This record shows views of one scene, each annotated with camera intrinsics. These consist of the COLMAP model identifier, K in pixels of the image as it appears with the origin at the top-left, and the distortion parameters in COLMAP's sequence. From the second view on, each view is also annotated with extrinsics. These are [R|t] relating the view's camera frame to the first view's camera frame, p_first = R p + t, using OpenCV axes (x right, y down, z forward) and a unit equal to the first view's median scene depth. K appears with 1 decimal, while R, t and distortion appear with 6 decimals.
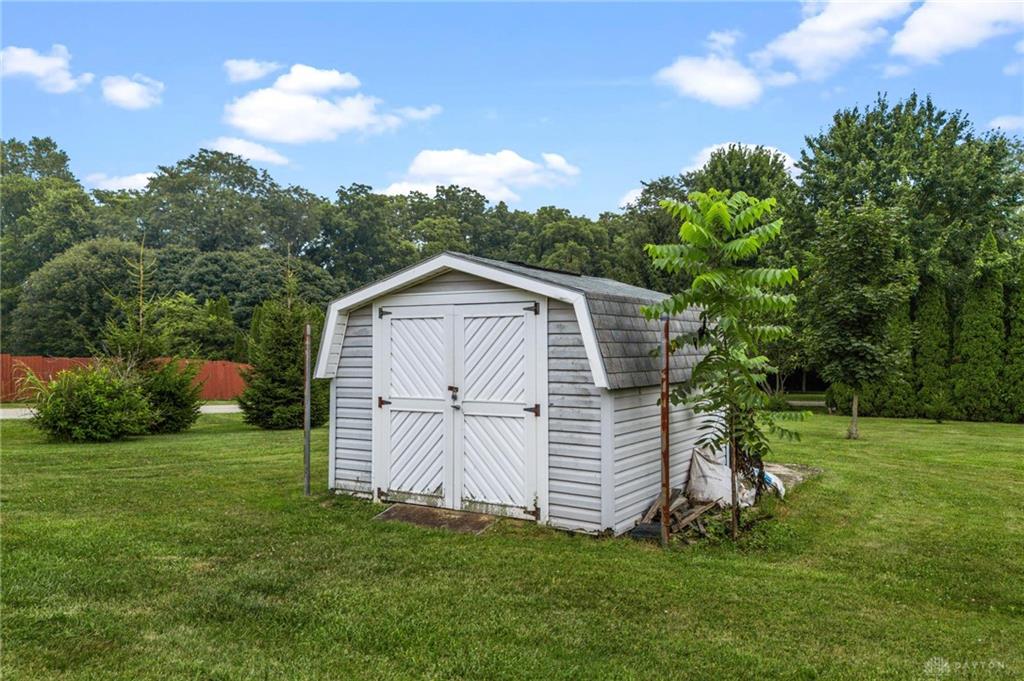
lens RADIAL K [[773.7, 0, 512.0], [0, 773.7, 340.5], [0, 0, 1]] dist [0.073446, -0.064680]
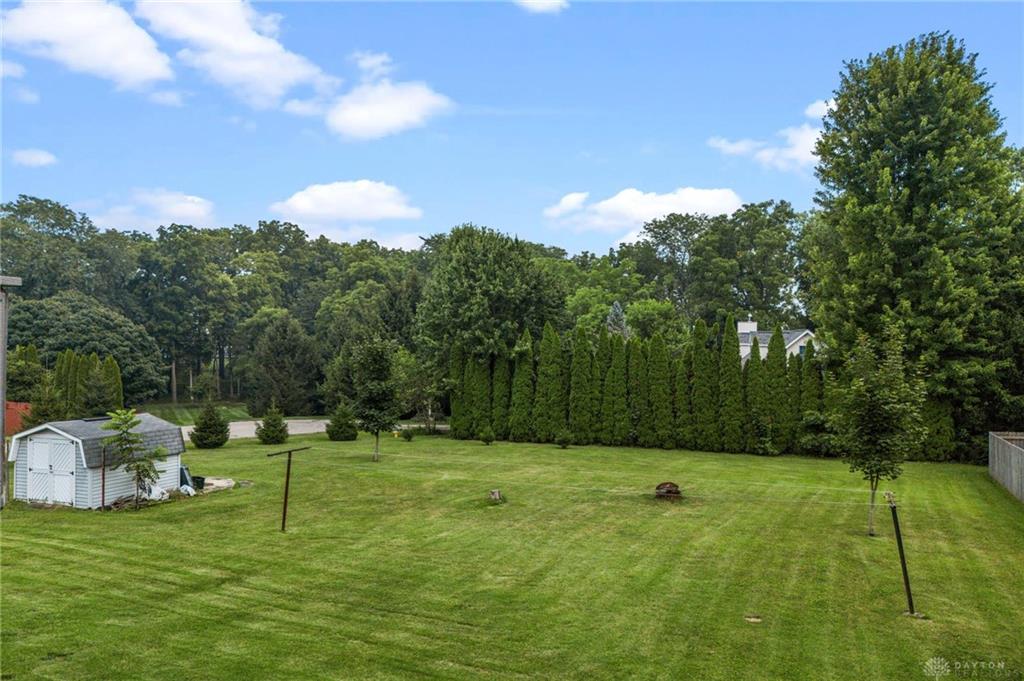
lens RADIAL K [[773.7, 0, 512.0], [0, 773.7, 340.5], [0, 0, 1]] dist [0.073446, -0.064680]
pose [[0.986673, -0.000993, 0.162712, 0.115365], [0.001329, 0.999997, -0.001956, -0.040339], [-0.162710, 0.002146, 0.986672, -0.226850]]
